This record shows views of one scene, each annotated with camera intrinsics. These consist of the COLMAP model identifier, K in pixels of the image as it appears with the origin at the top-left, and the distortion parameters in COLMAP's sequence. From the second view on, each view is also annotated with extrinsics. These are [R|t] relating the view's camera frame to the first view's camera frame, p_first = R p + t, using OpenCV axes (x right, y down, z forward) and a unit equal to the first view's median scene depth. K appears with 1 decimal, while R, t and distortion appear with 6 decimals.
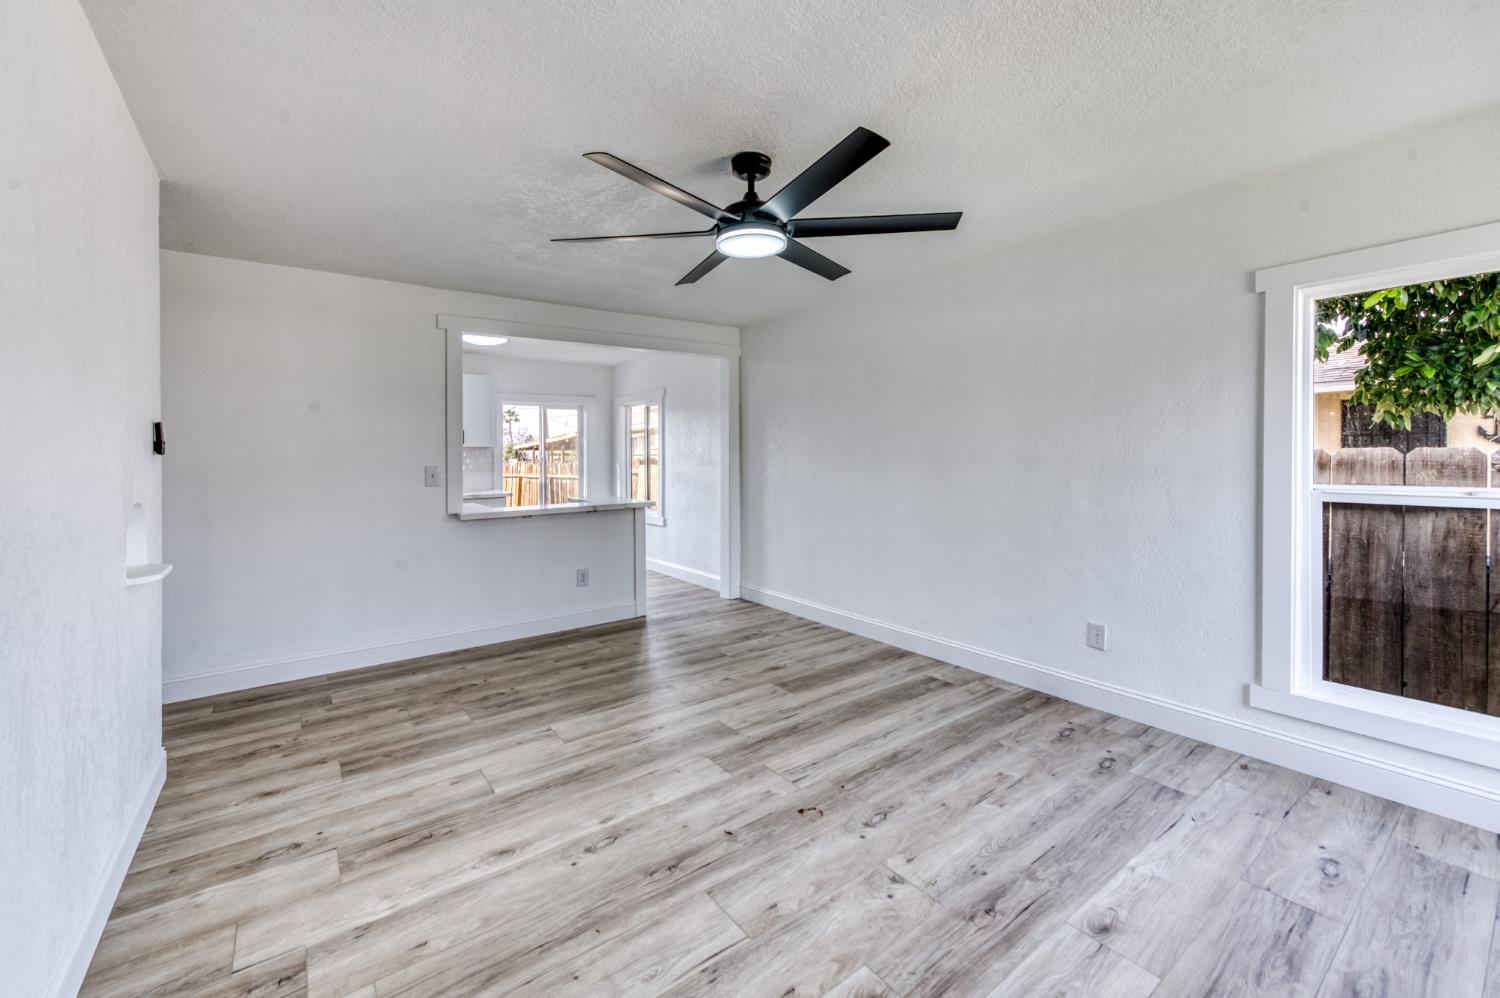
lens RADIAL K [[602.9, 0, 734.9], [0, 602.9, 463.4], [0, 0, 1]] dist [0.001764, -0.000066]
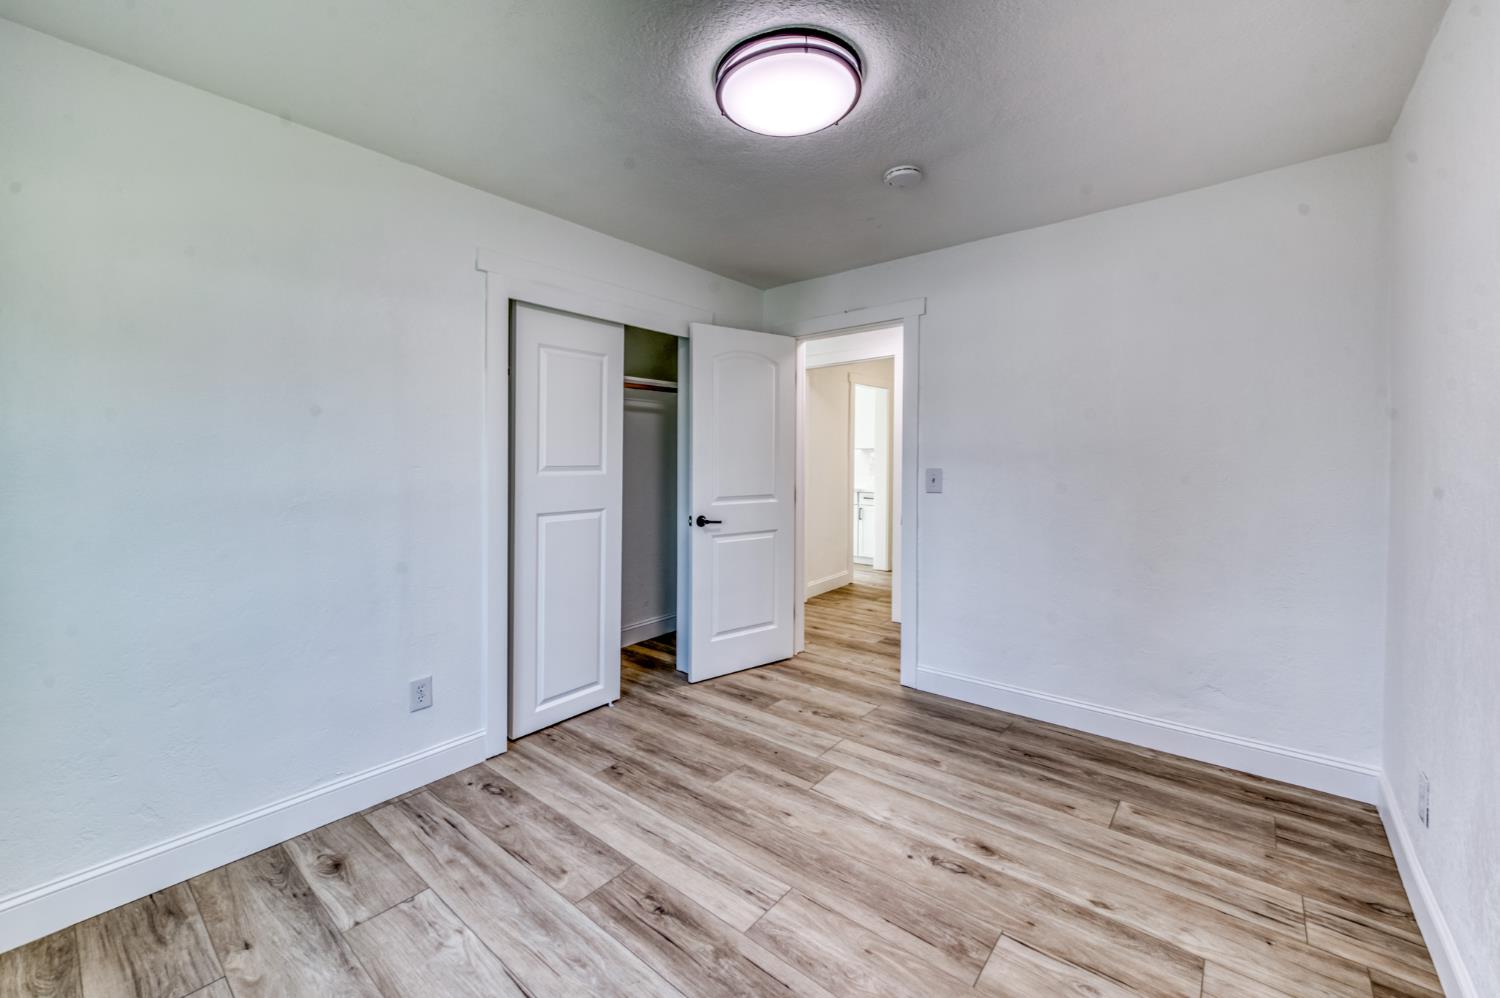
lens RADIAL K [[602.9, 0, 731.0], [0, 602.9, 447.4], [0, 0, 1]] dist [0.001764, -0.000066]
pose [[0.238743, 0.003090, -0.971078, 0.619410], [-0.011722, 0.999931, 0.000300, -0.014202], [0.971012, 0.011311, 0.238762, 0.450437]]
